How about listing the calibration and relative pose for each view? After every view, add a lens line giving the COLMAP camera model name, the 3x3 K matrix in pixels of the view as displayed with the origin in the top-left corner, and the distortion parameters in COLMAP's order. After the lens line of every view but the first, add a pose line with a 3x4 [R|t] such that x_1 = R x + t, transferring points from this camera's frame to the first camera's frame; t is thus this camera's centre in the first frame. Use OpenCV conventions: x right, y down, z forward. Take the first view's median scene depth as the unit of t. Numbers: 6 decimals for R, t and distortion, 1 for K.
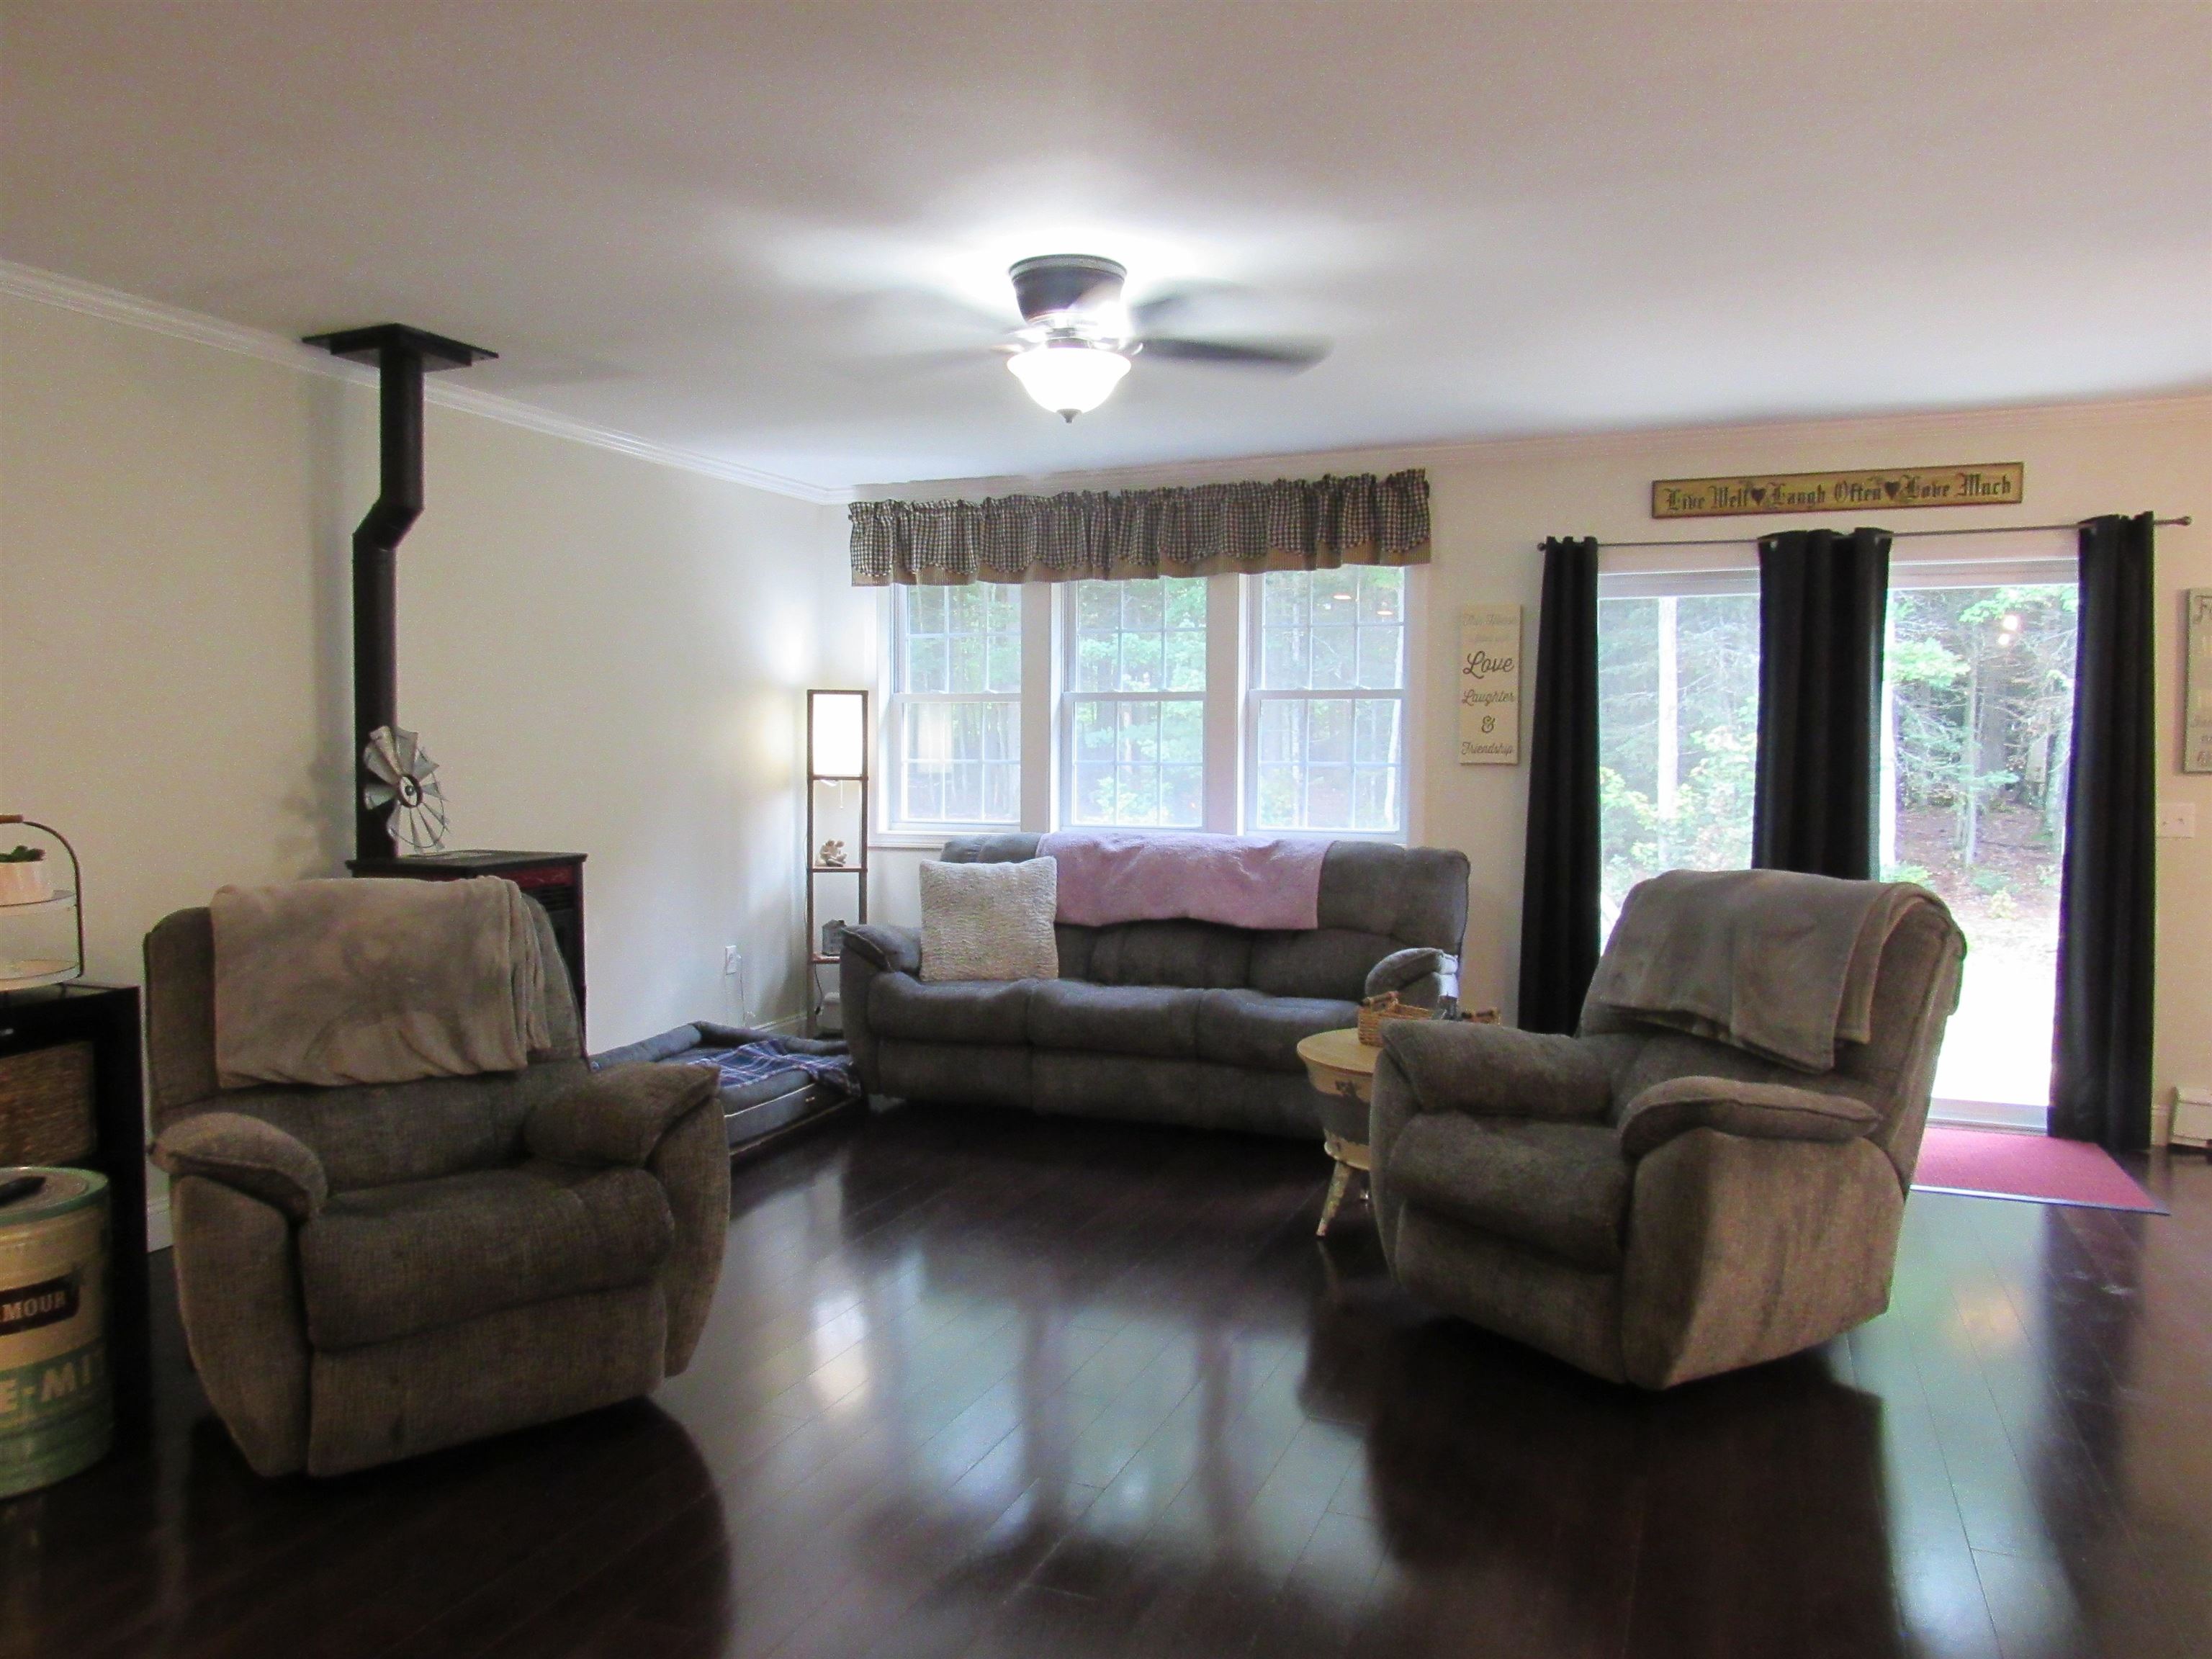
lens RADIAL K [[1594.0, 0, 1117.3], [0, 1594.0, 826.8], [0, 0, 1]] dist [-0.016842, 0.020805]
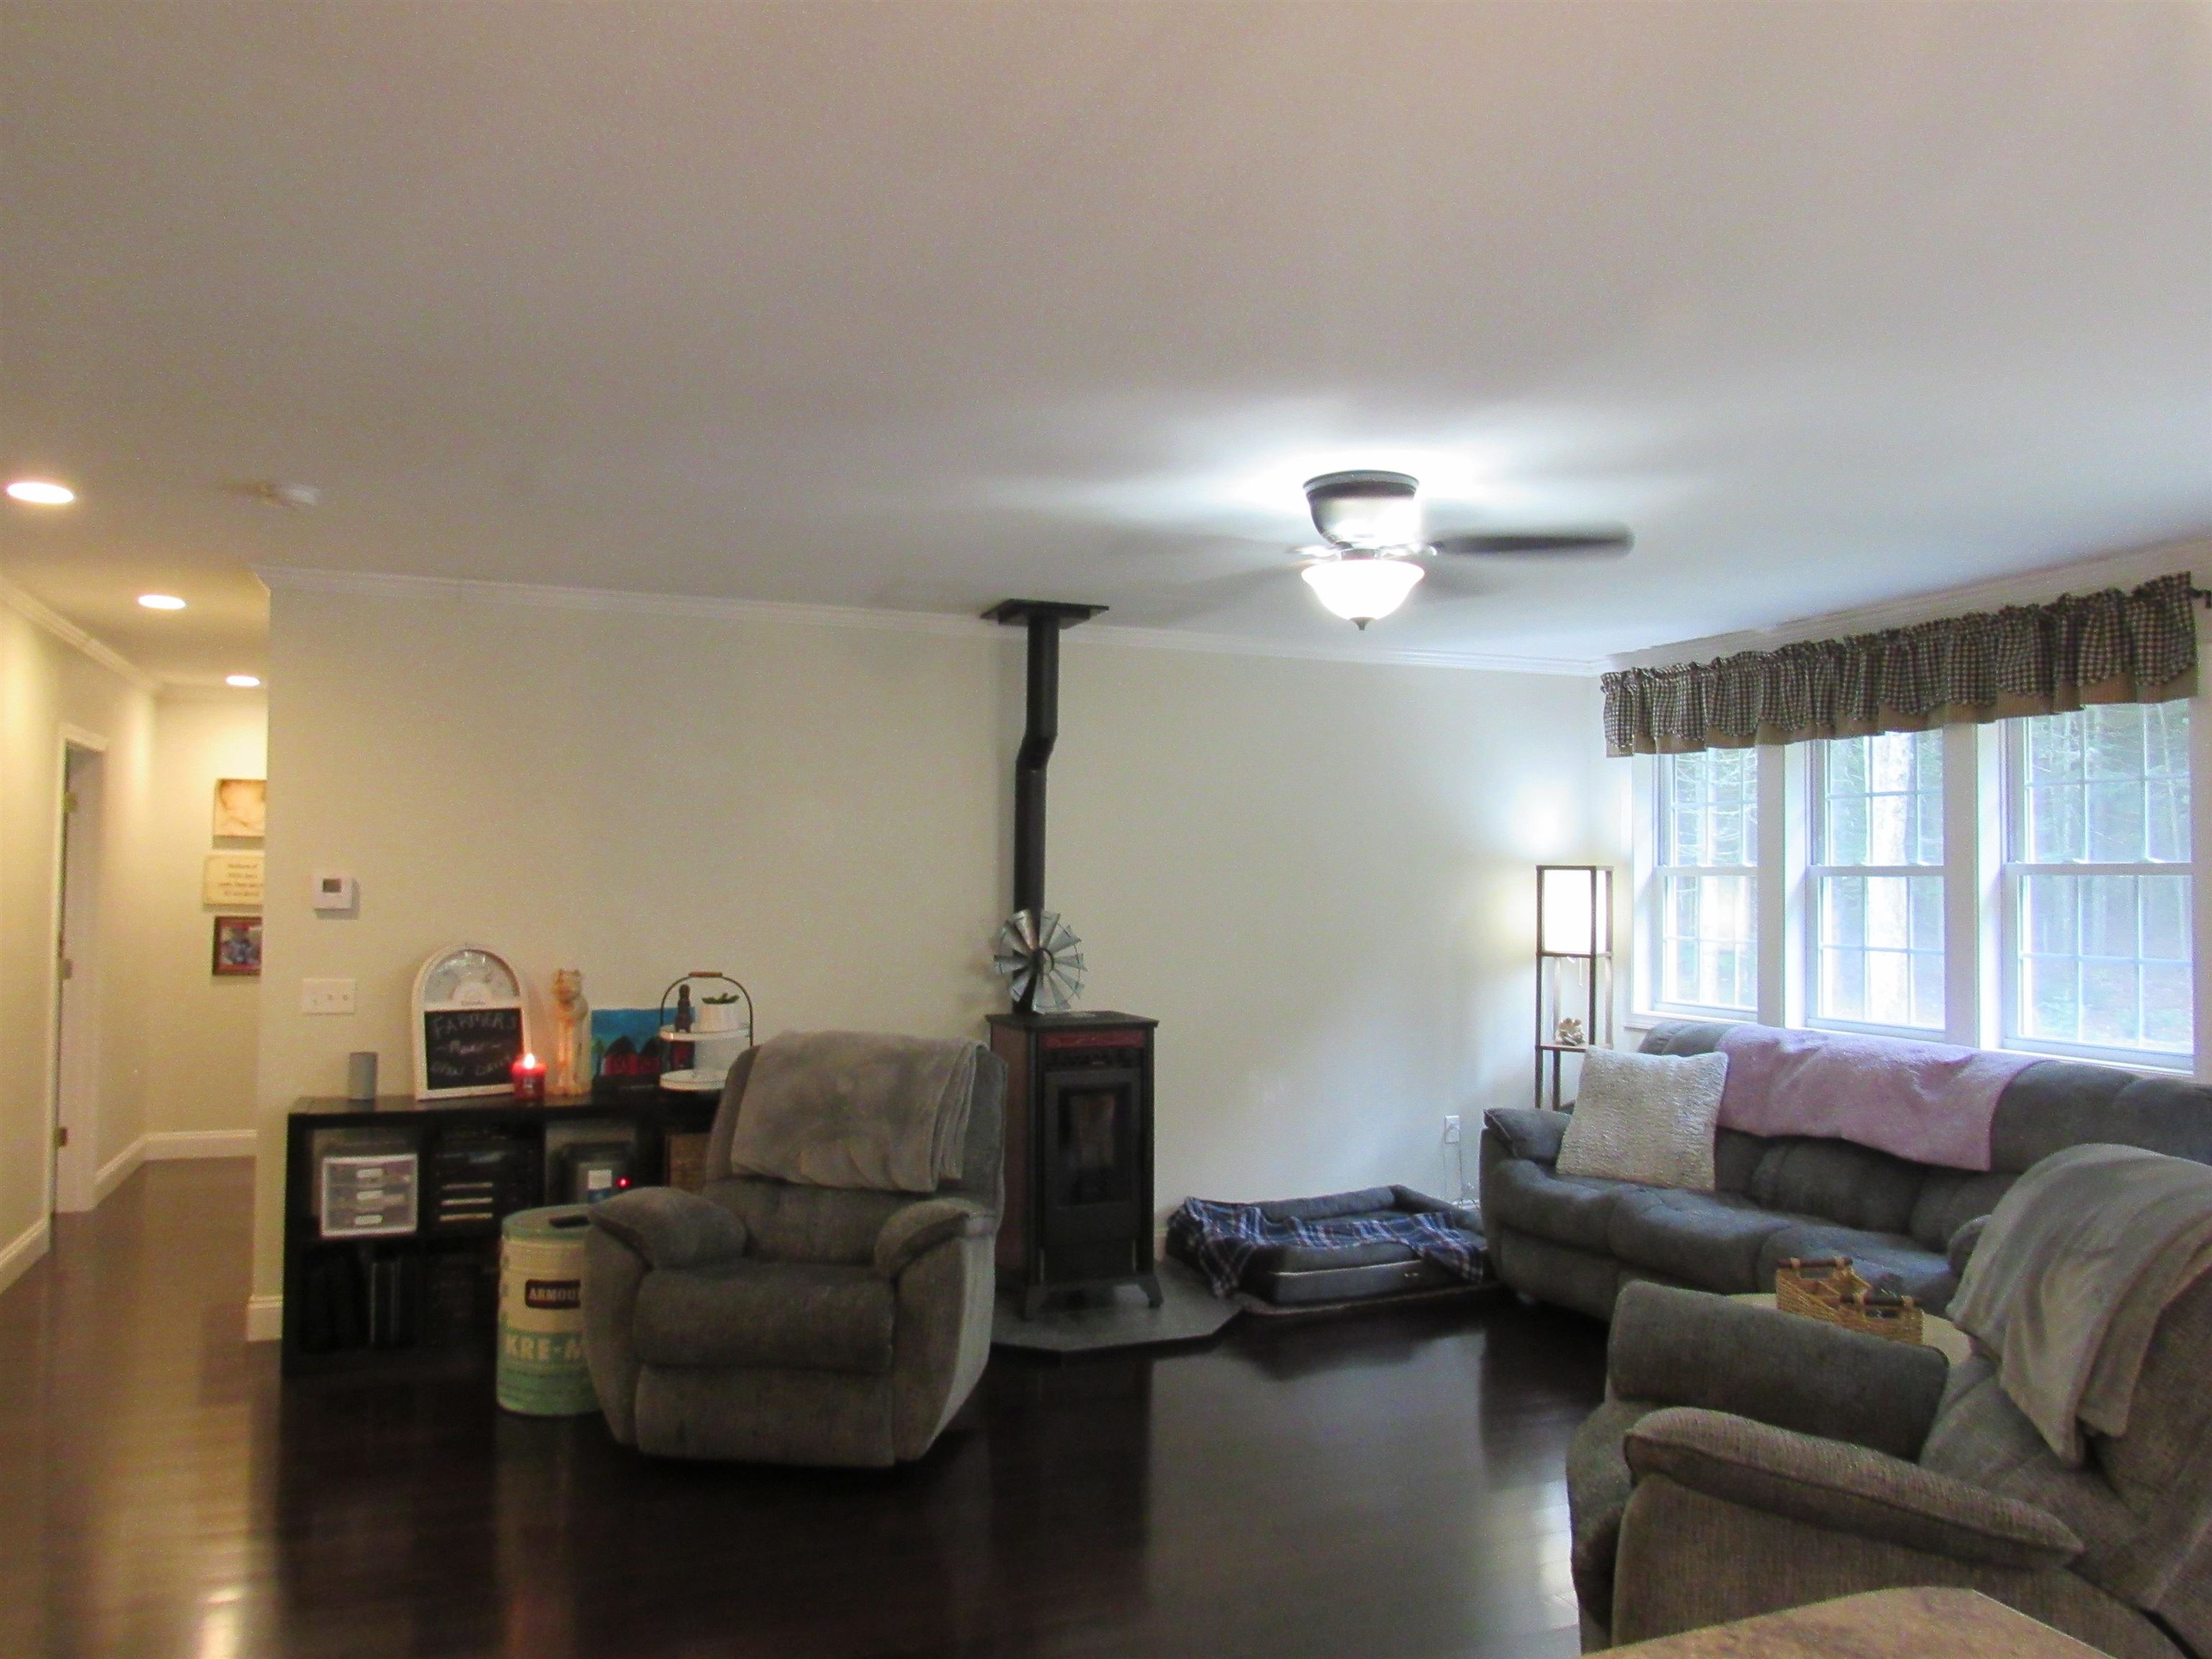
lens RADIAL K [[1595.9, 0, 1108.2], [0, 1595.9, 836.1], [0, 0, 1]] dist [-0.026259, 0.006752]
pose [[0.695045, -0.018394, -0.718731, 0.363054], [-0.042227, 0.996903, -0.066349, -0.029011], [0.717725, 0.076465, 0.692116, 0.122750]]
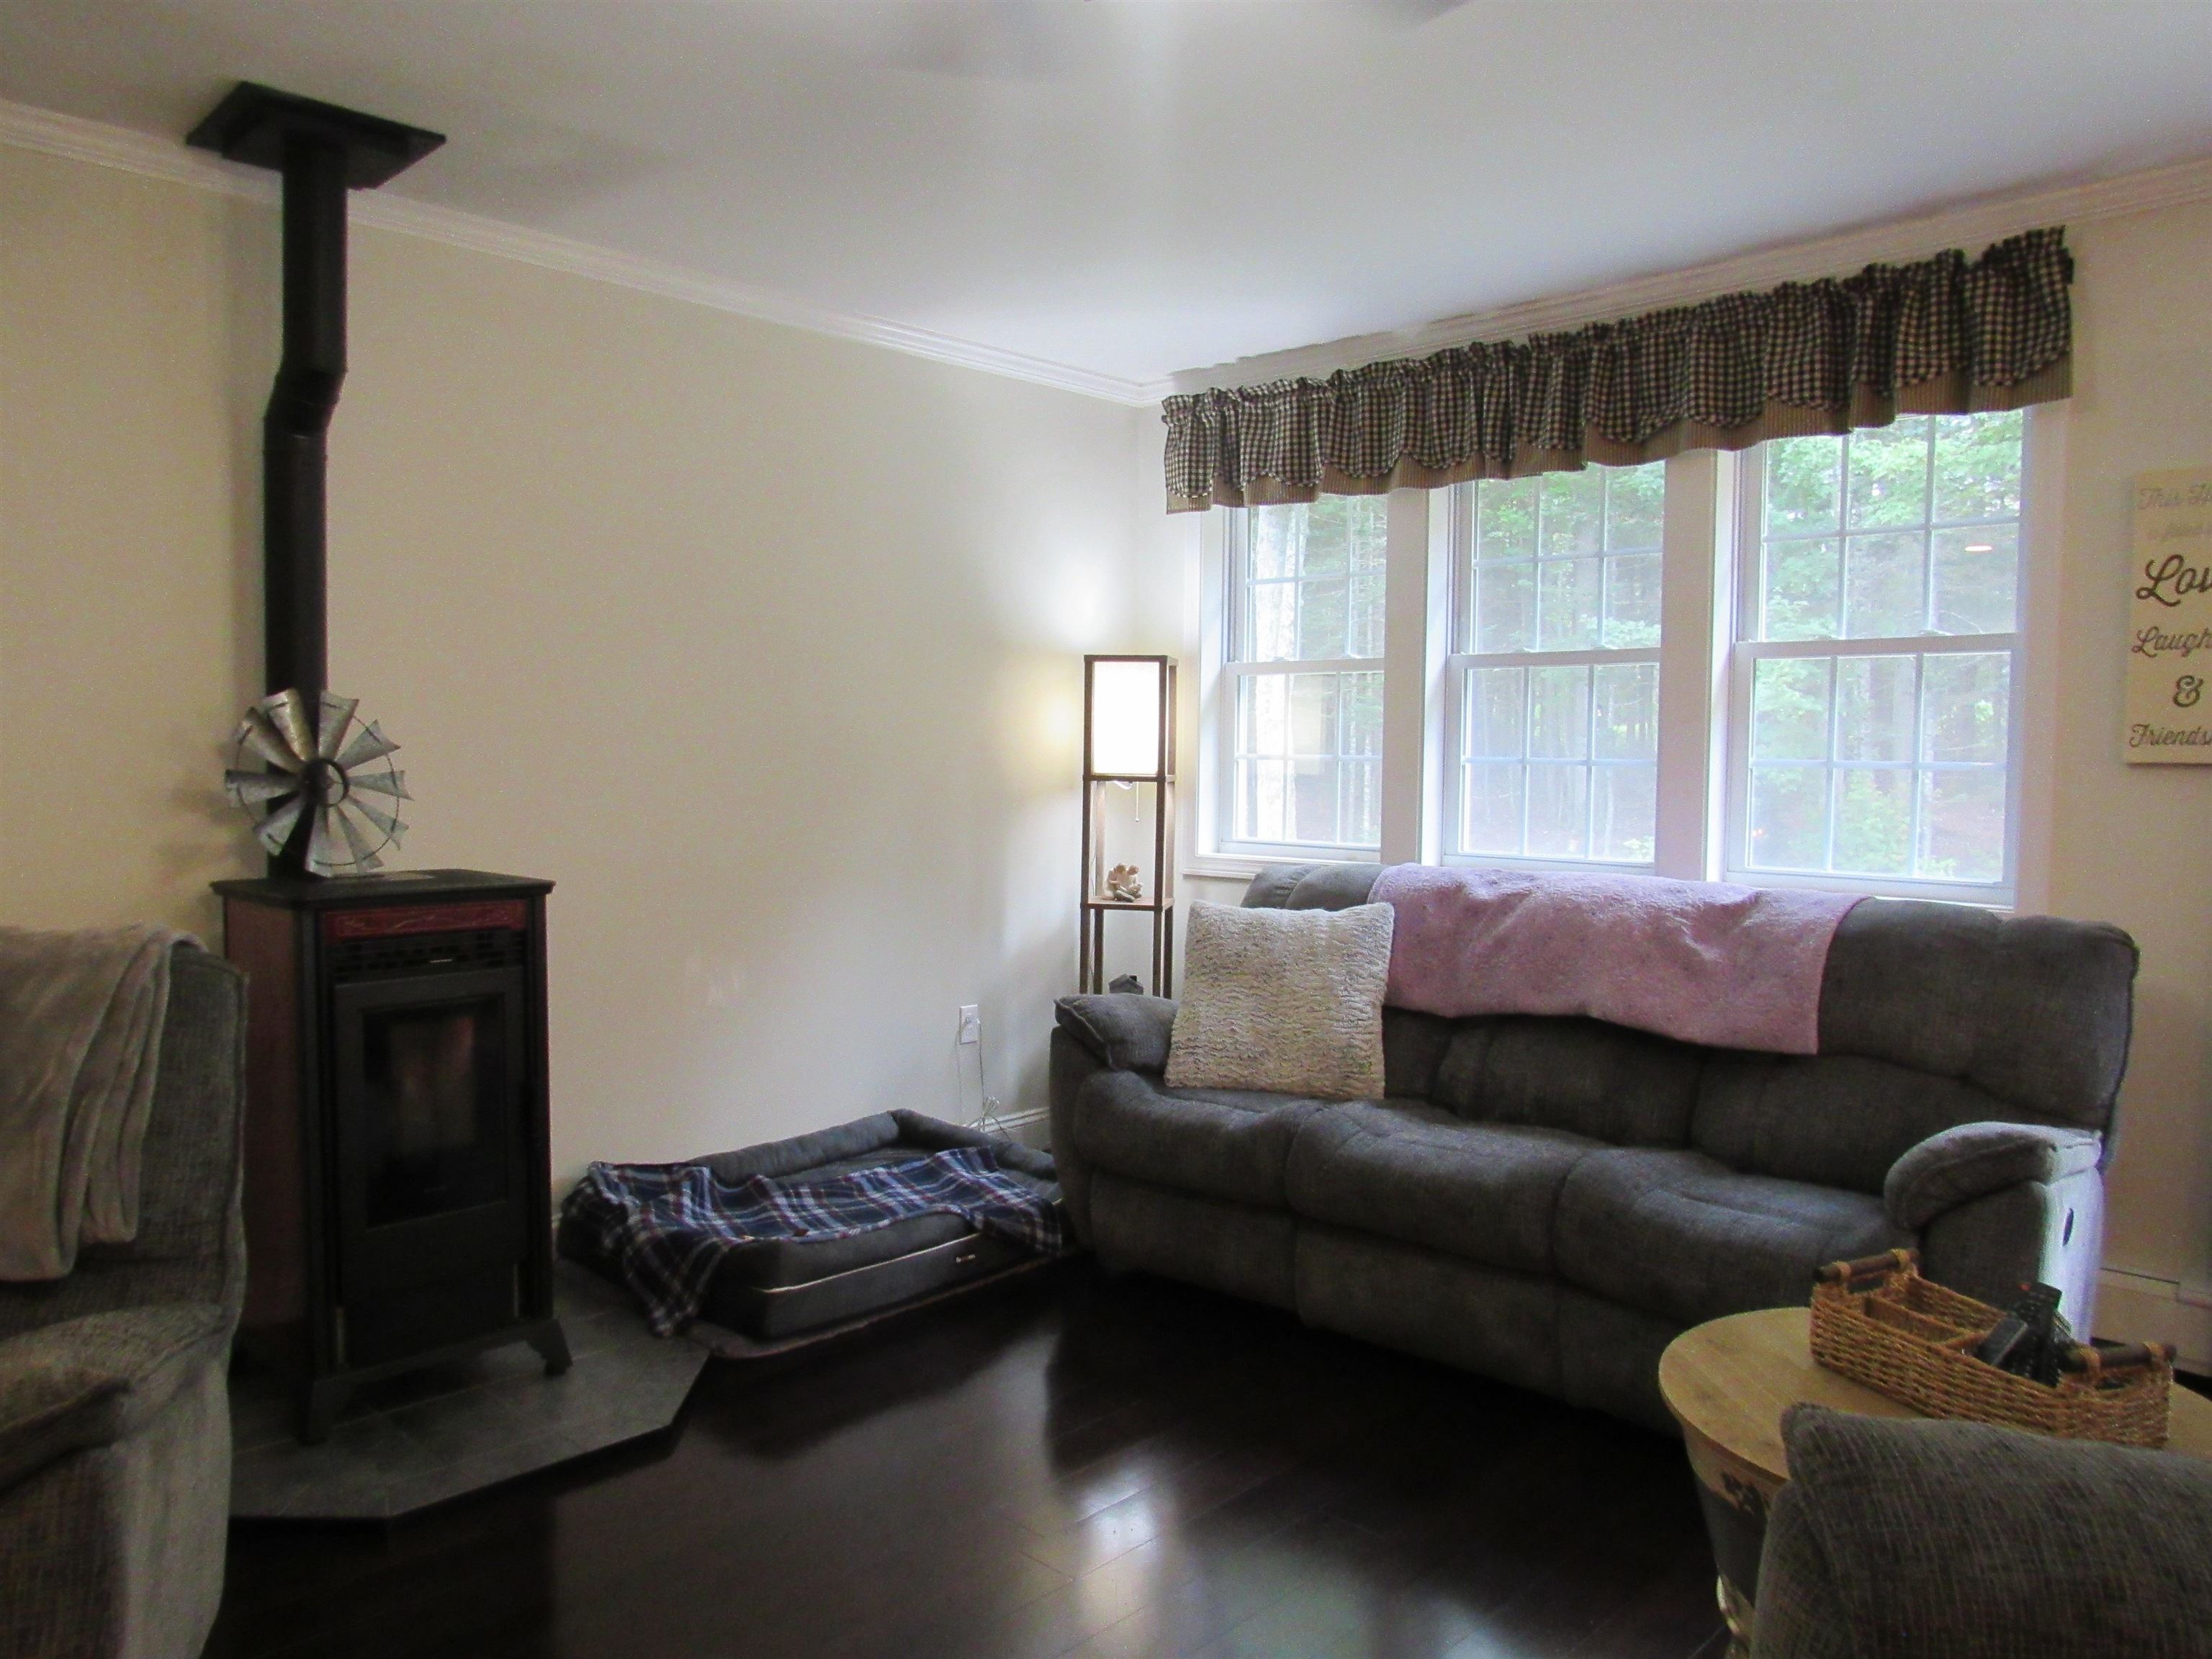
lens RADIAL K [[1594.0, 0, 1117.3], [0, 1594.0, 826.8], [0, 0, 1]] dist [-0.016842, 0.020805]
pose [[0.928207, 0.023782, -0.371304, 0.095825], [-0.026524, 0.999646, -0.002279, -0.007735], [0.371118, 0.011964, 0.928509, 0.362113]]
